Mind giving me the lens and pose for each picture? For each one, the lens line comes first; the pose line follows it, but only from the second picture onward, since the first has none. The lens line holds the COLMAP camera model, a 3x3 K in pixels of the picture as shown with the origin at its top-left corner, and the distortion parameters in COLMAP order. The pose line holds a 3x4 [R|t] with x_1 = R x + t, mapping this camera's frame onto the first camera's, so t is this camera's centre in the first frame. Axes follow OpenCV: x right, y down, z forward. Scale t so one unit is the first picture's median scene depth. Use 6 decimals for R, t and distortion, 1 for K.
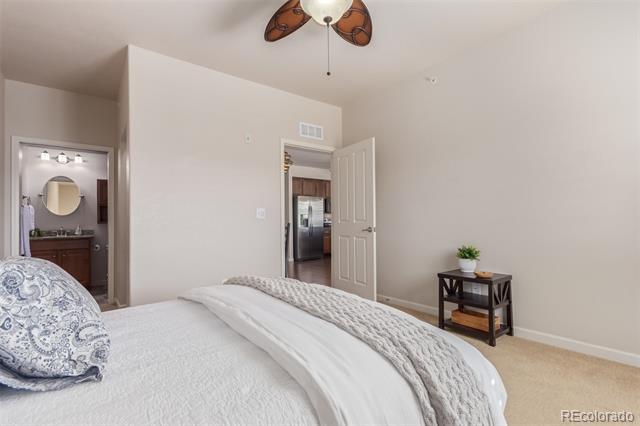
lens RADIAL K [[298.6, 0, 319.1], [0, 298.6, 217.4], [0, 0, 1]] dist [0.016366, -0.001302]
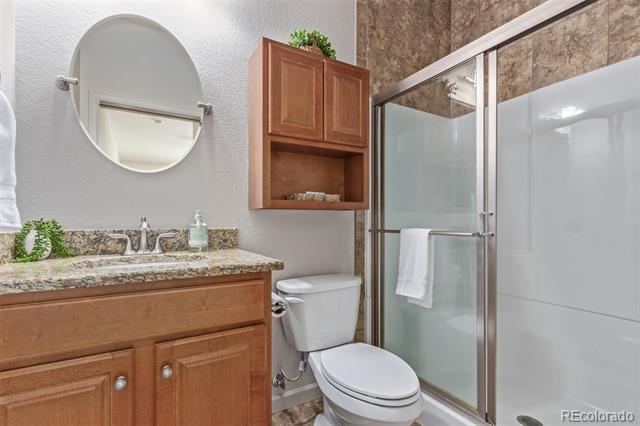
lens RADIAL K [[298.6, 0, 320.3], [0, 298.6, 219.6], [0, 0, 1]] dist [0.016366, -0.001302]
pose [[0.993448, 0.016885, -0.113030, -0.692831], [-0.014773, 0.999701, 0.019492, 0.026565], [0.113326, -0.017695, 0.993400, 0.785092]]
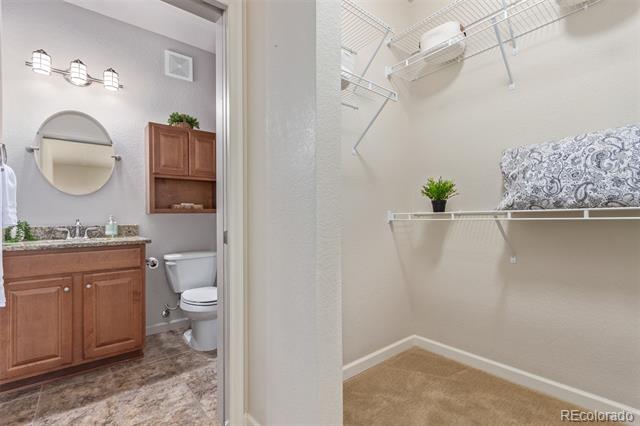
lens RADIAL K [[298.6, 0, 323.5], [0, 298.6, 212.6], [0, 0, 1]] dist [0.016366, -0.001302]
pose [[0.999413, 0.004921, 0.033905, -0.498326], [-0.005056, 0.999980, 0.003879, 0.017521], [-0.033885, -0.004048, 0.999418, 0.531638]]
